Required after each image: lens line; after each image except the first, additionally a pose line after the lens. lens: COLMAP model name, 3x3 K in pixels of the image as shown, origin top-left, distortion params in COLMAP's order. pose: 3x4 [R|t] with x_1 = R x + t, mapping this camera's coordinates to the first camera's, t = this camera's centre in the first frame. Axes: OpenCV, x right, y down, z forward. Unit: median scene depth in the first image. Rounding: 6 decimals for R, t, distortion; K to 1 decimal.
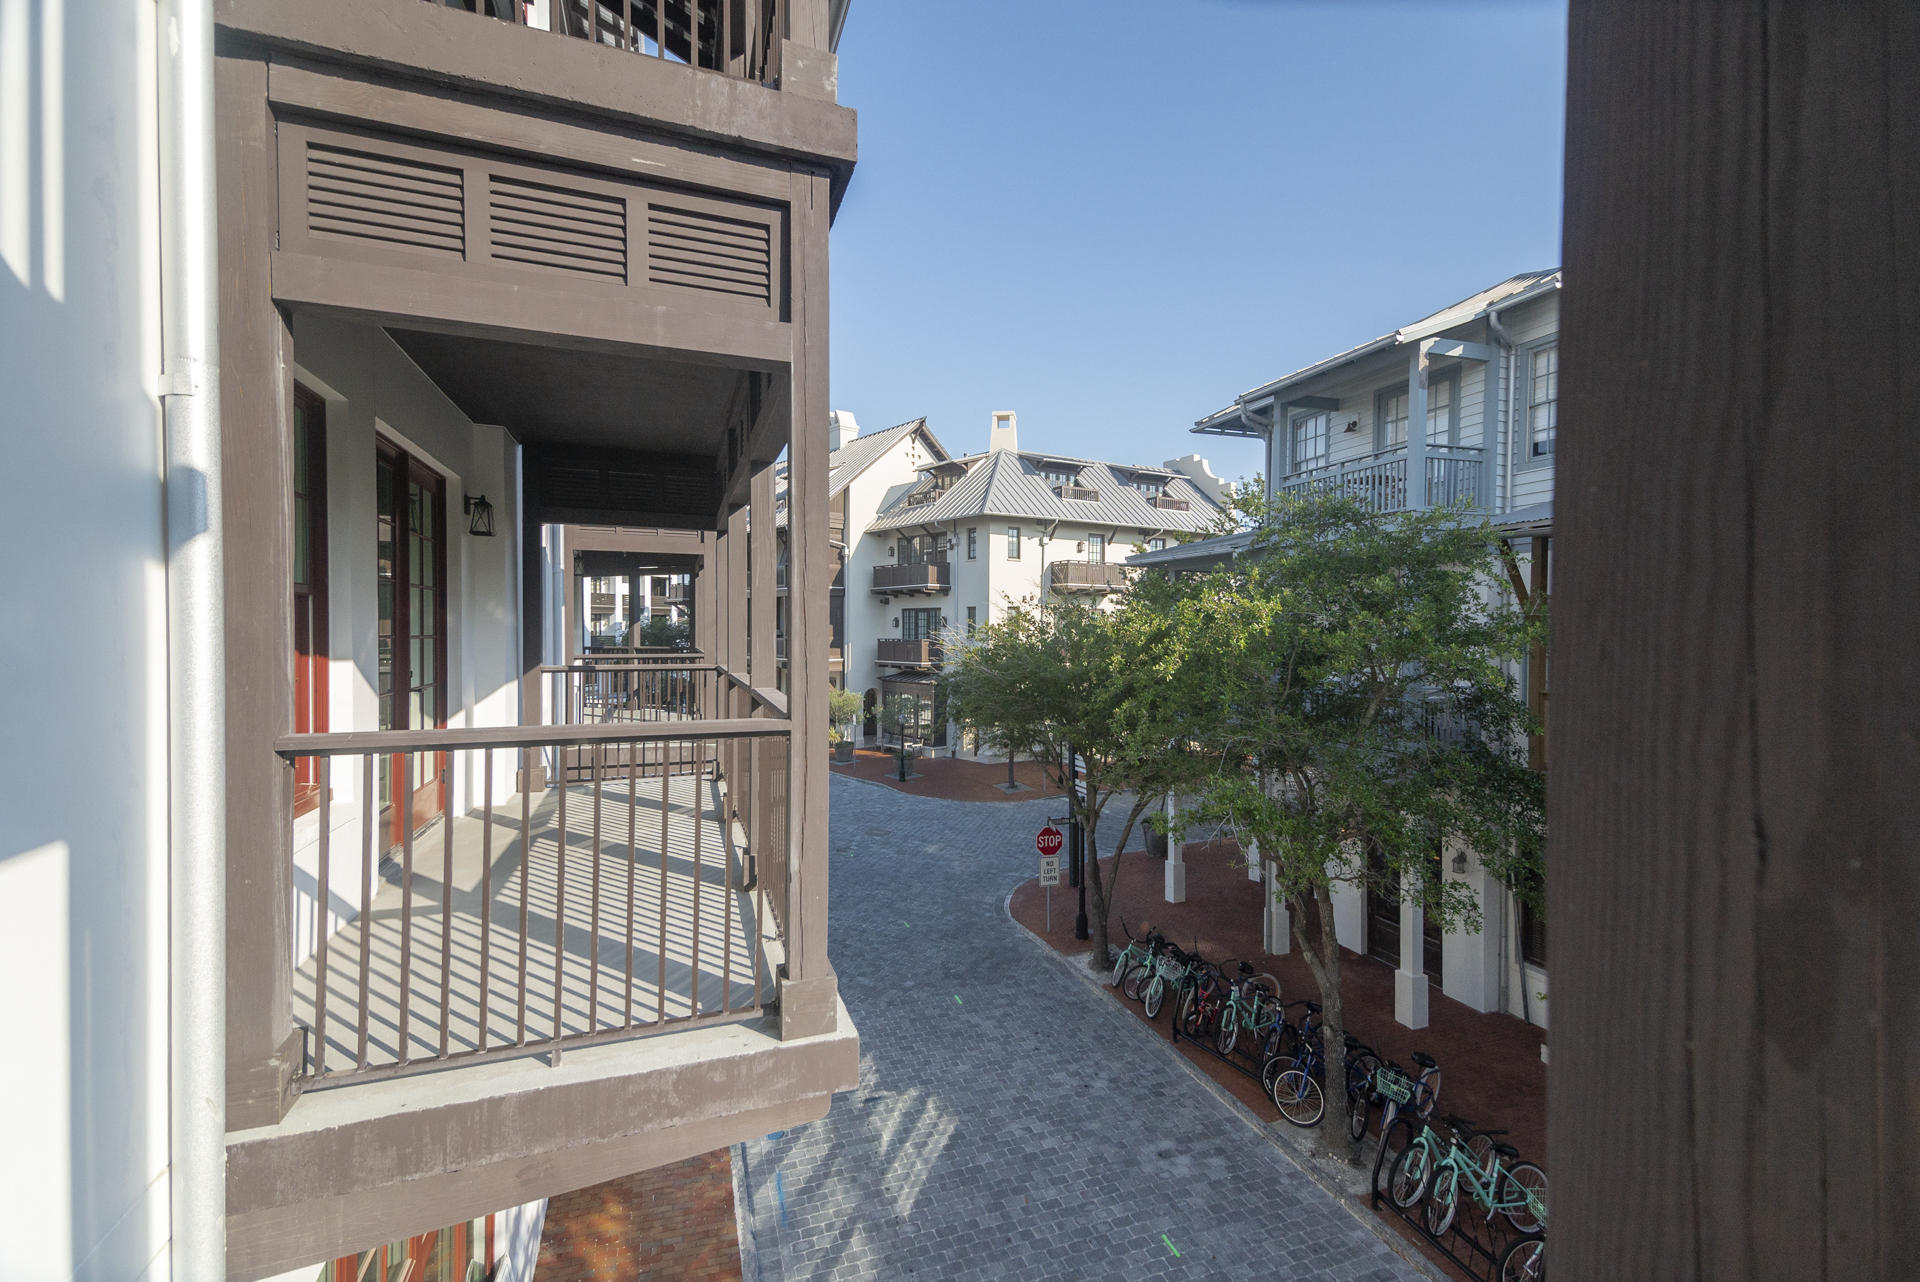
lens RADIAL K [[828.0, 0, 992.1], [0, 828.0, 631.0], [0, 0, 1]] dist [0.025116, -0.000001]
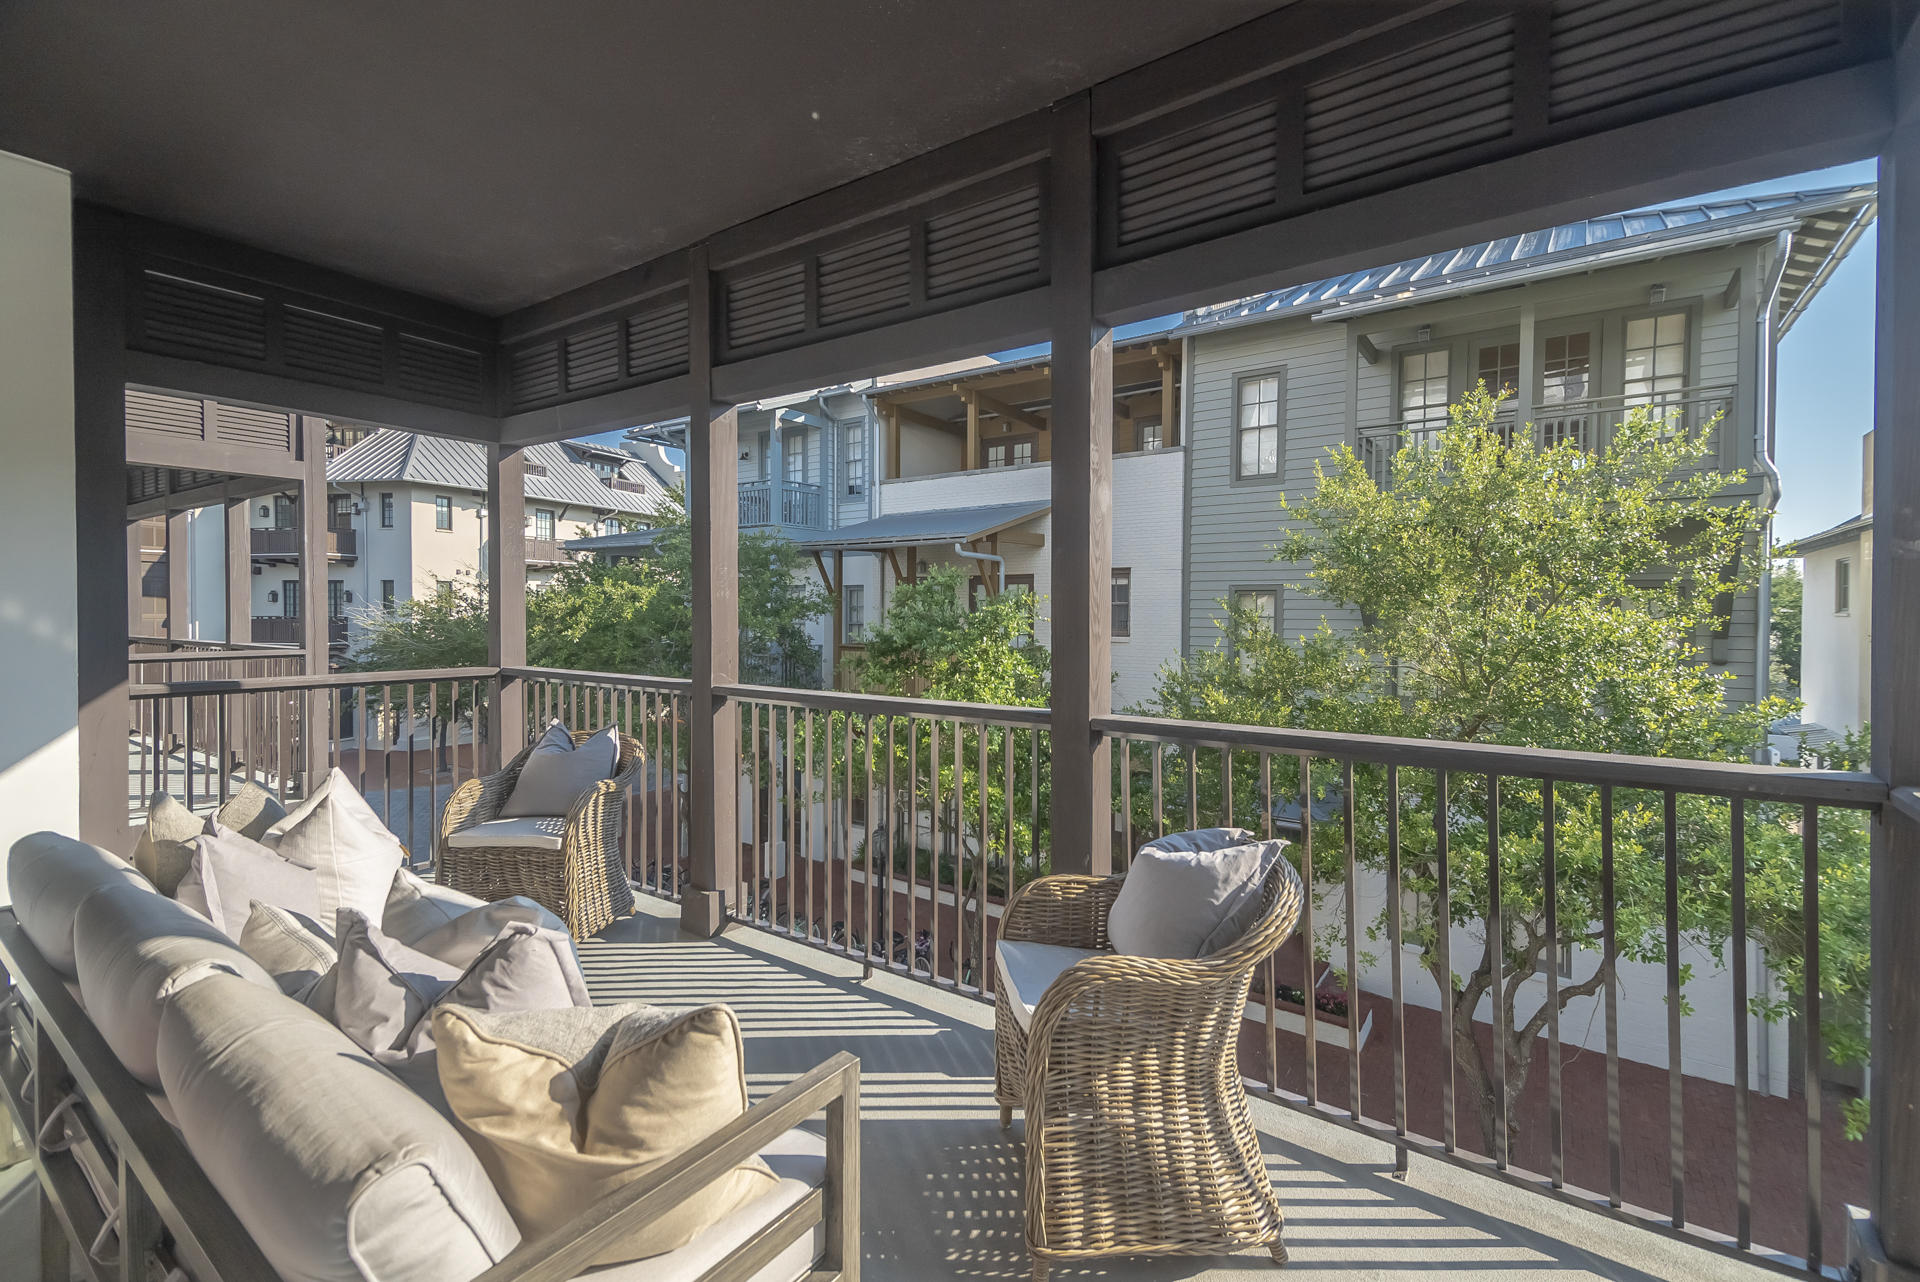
lens RADIAL K [[828.0, 0, 992.1], [0, 828.0, 631.0], [0, 0, 1]] dist [0.025116, -0.000001]
pose [[0.823772, -0.012505, 0.566783, -0.001473], [-0.002729, 0.999658, 0.026022, 0.000606], [-0.566915, -0.022983, 0.823456, -0.170289]]
